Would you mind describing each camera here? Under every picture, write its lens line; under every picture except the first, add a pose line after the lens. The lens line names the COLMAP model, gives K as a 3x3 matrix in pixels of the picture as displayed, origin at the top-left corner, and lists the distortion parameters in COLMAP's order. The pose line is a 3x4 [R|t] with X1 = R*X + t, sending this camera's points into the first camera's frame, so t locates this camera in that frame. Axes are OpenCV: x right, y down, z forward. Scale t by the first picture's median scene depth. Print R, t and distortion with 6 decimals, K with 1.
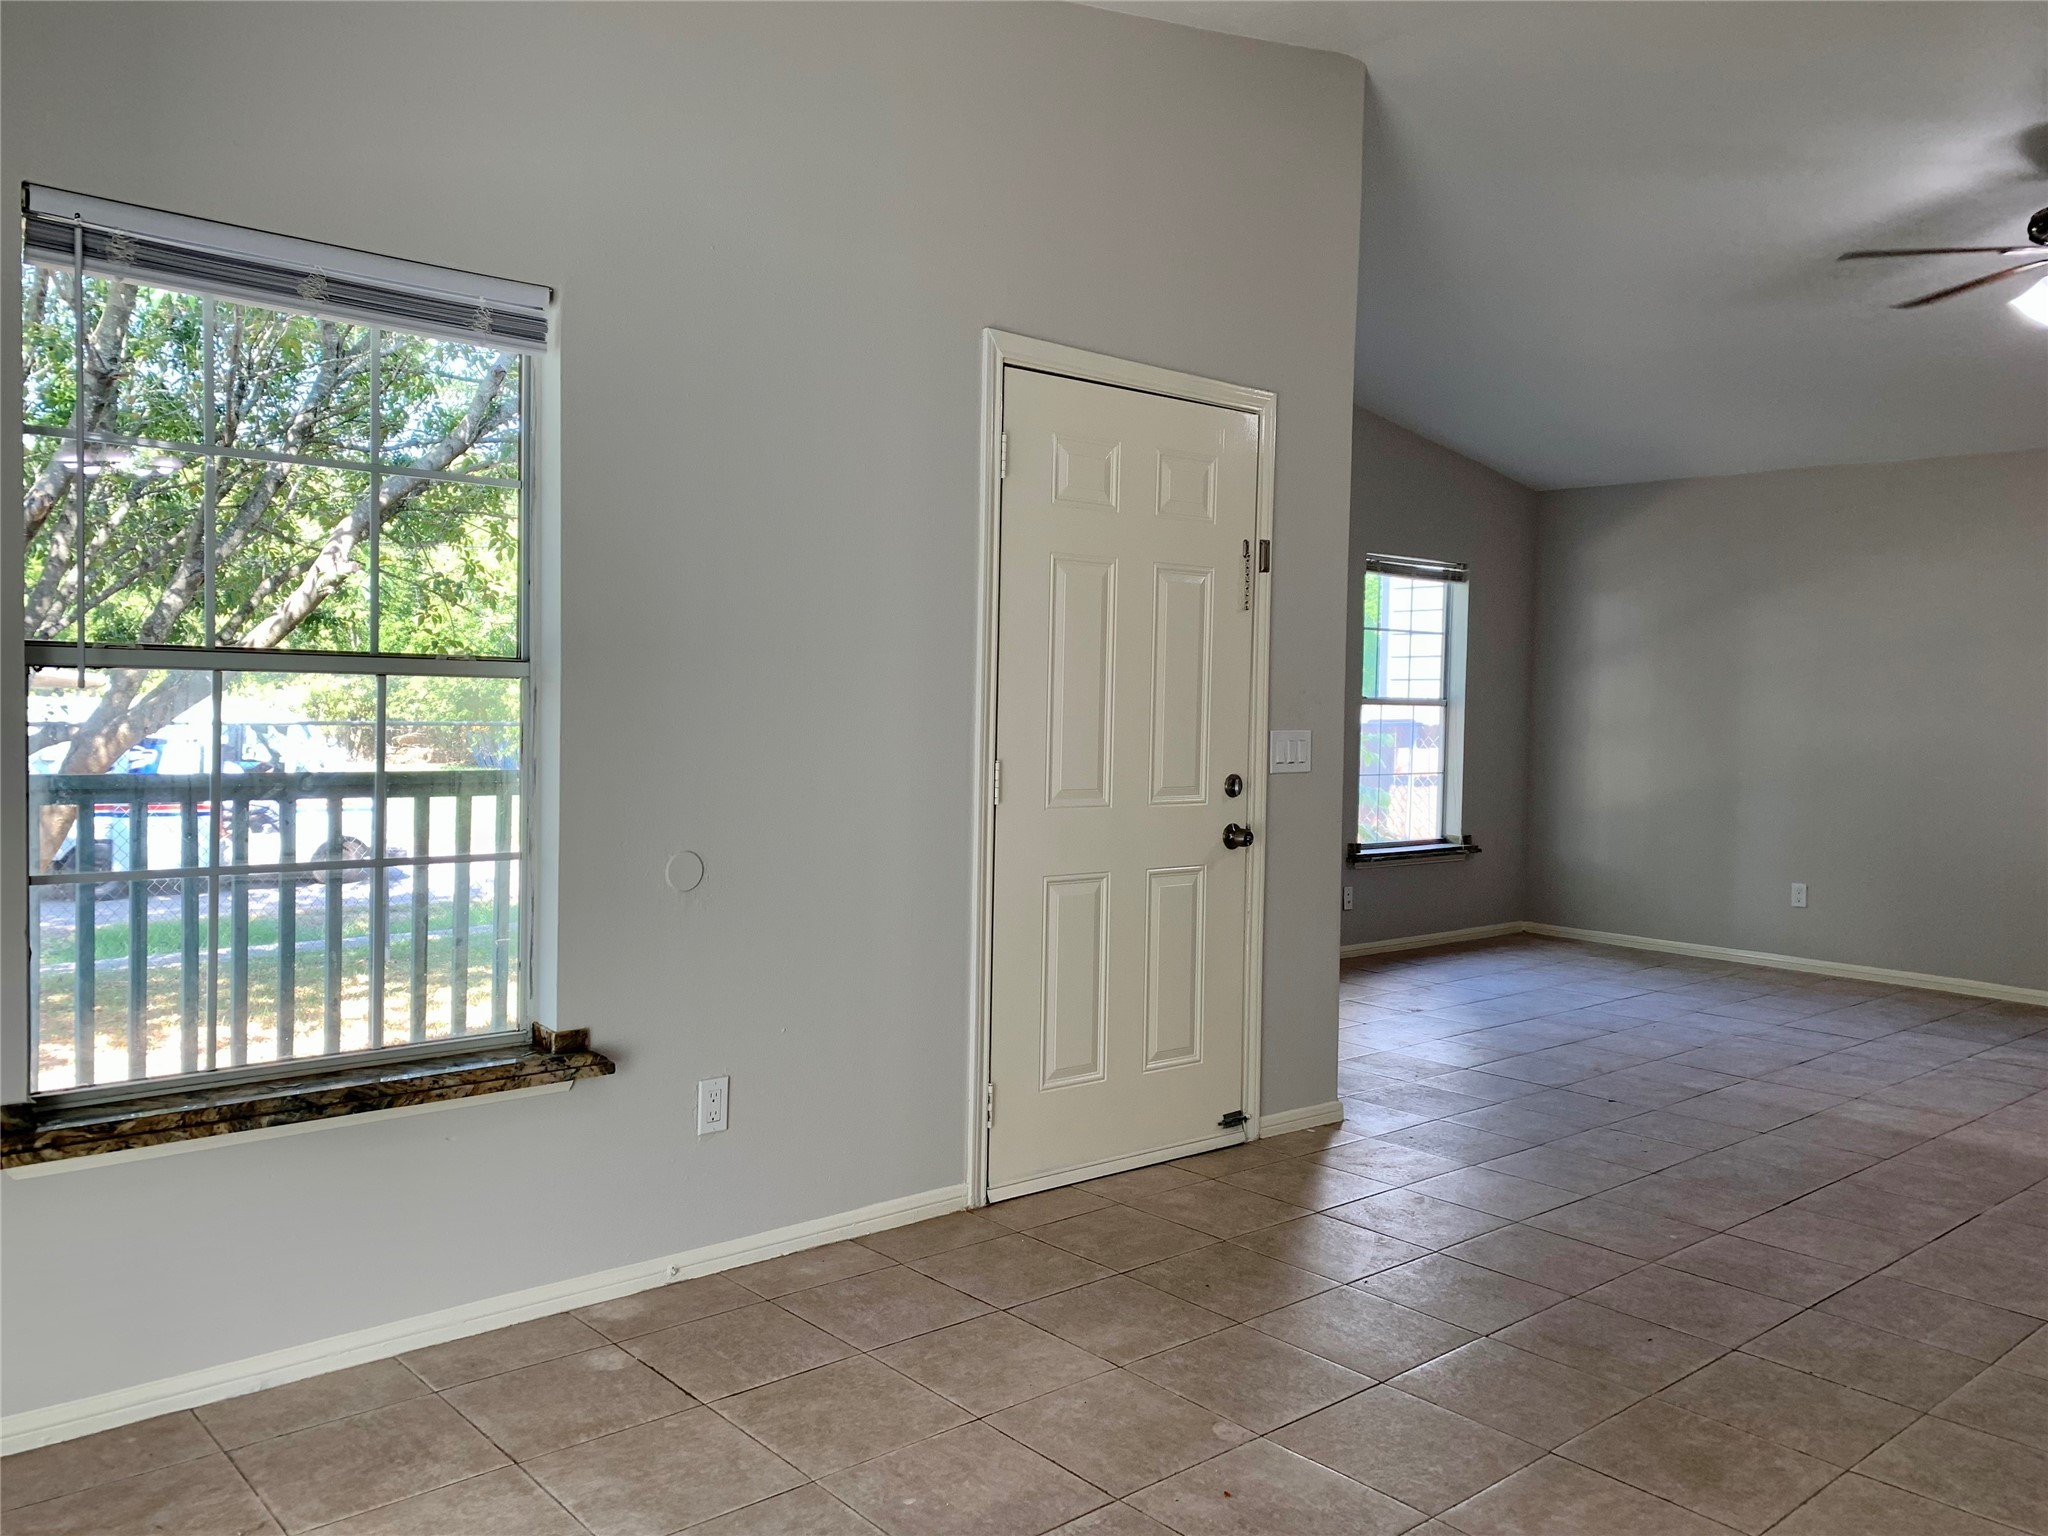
lens RADIAL K [[1571.5, 0, 1013.2], [0, 1571.5, 771.8], [0, 0, 1]] dist [0.031925, -0.027209]
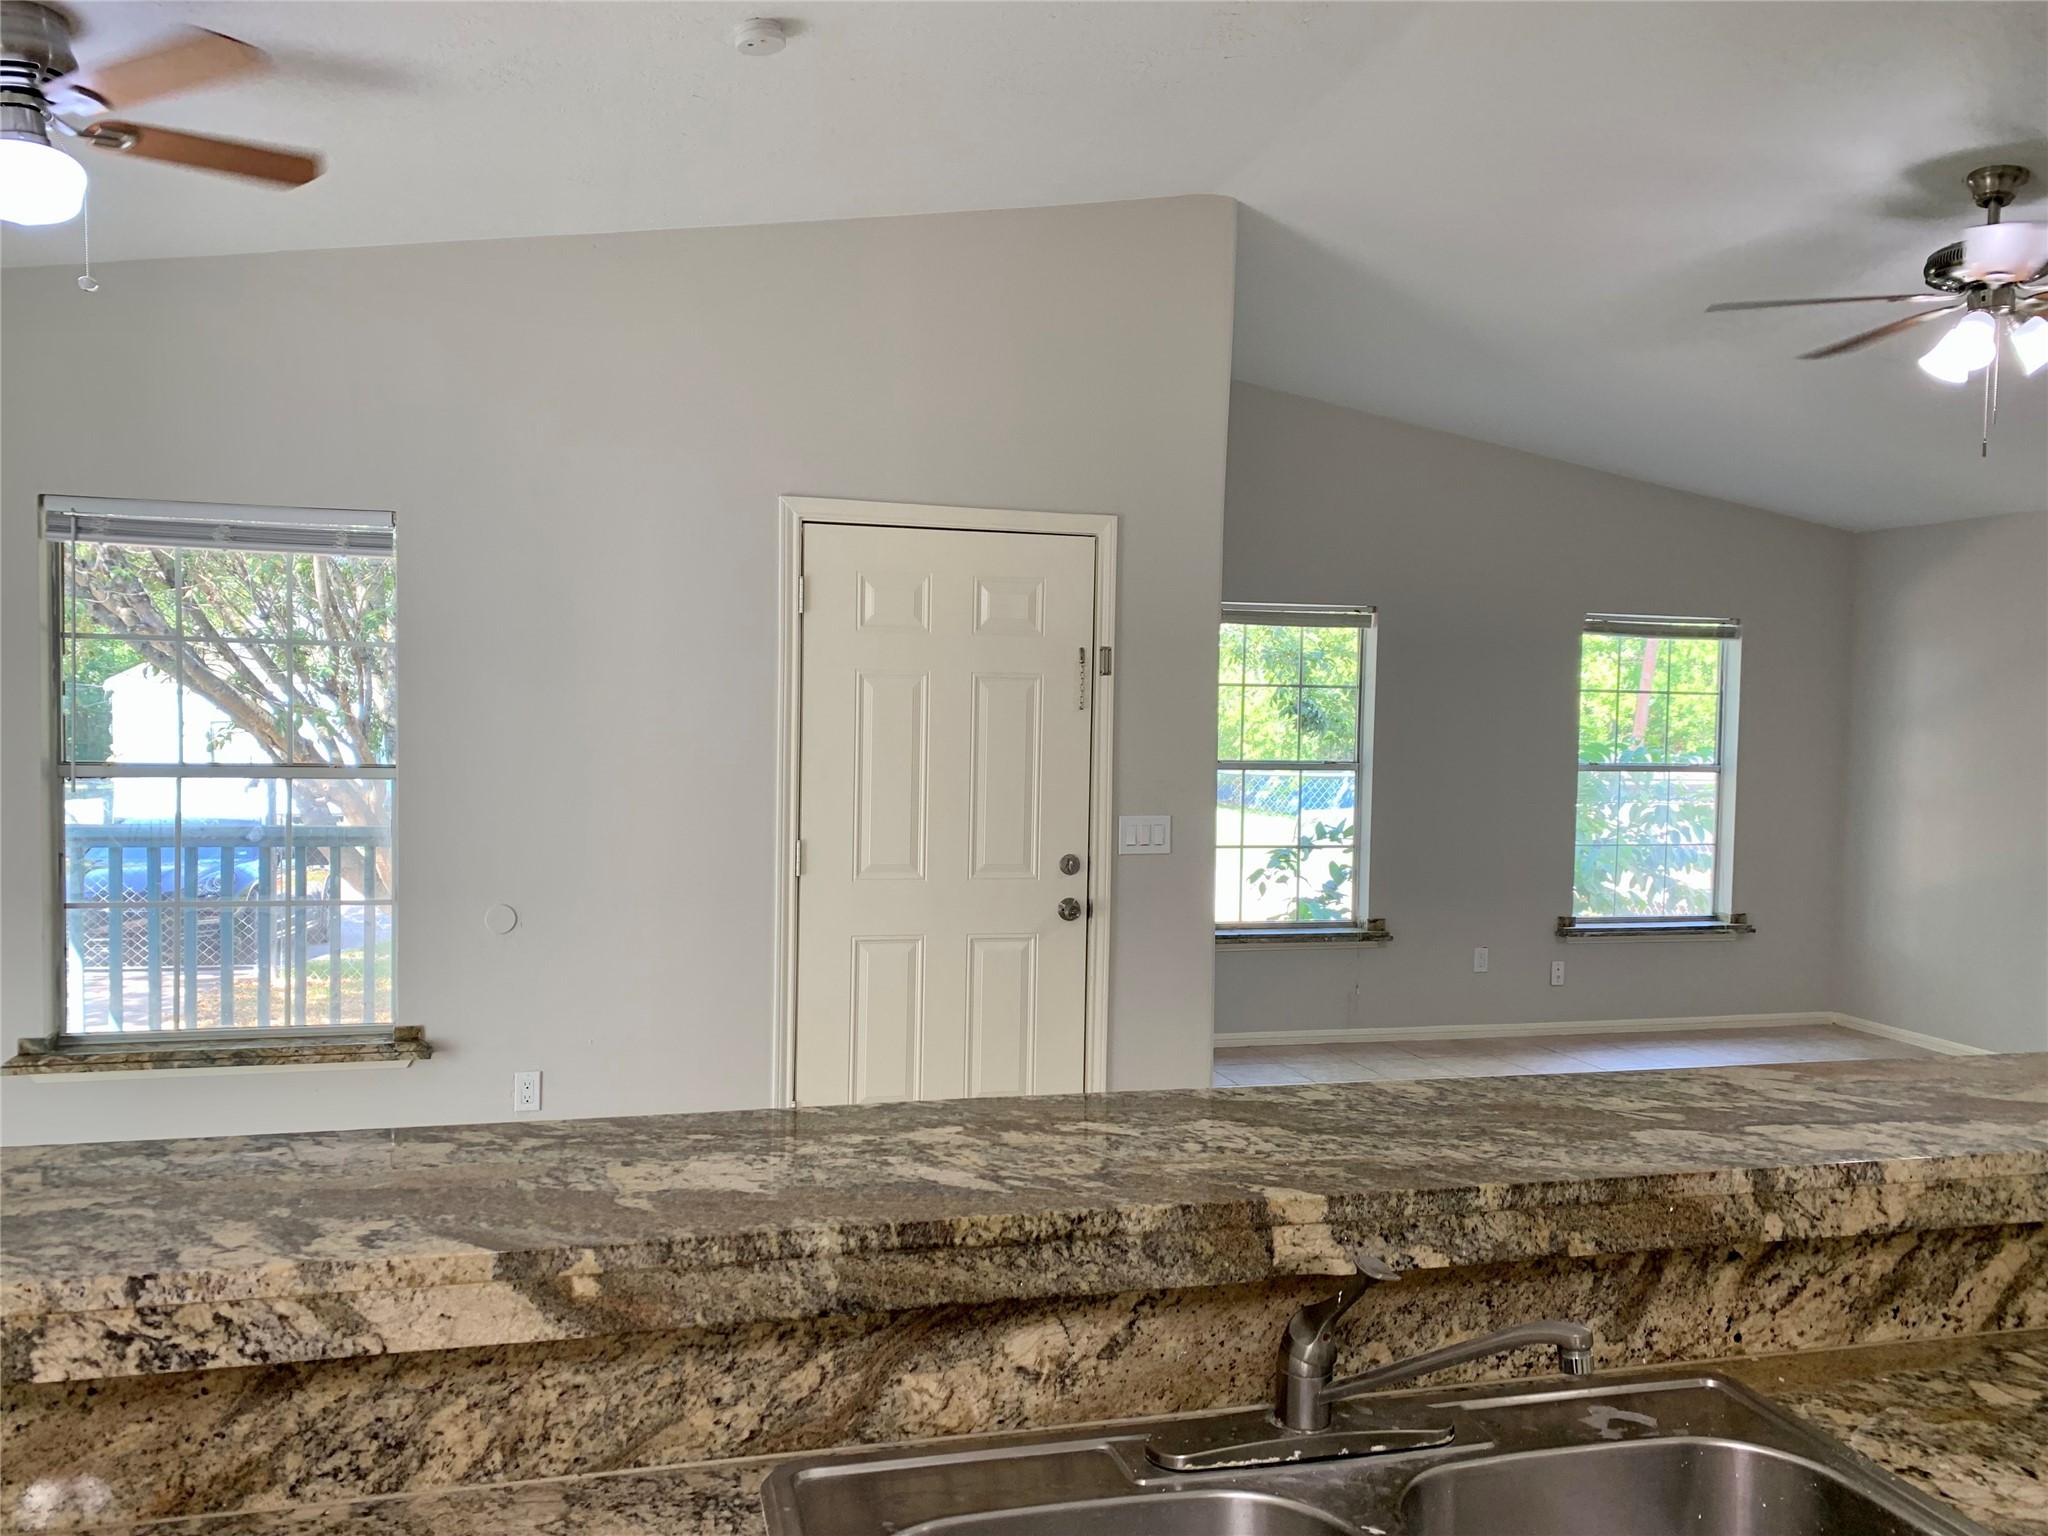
lens RADIAL K [[1571.5, 0, 1013.2], [0, 1571.5, 771.8], [0, 0, 1]] dist [0.031925, -0.027209]
pose [[0.898797, 0.014061, -0.438139, 0.604553], [-0.021587, 0.999693, -0.012201, -0.043645], [0.437833, 0.020424, 0.898824, -0.037052]]
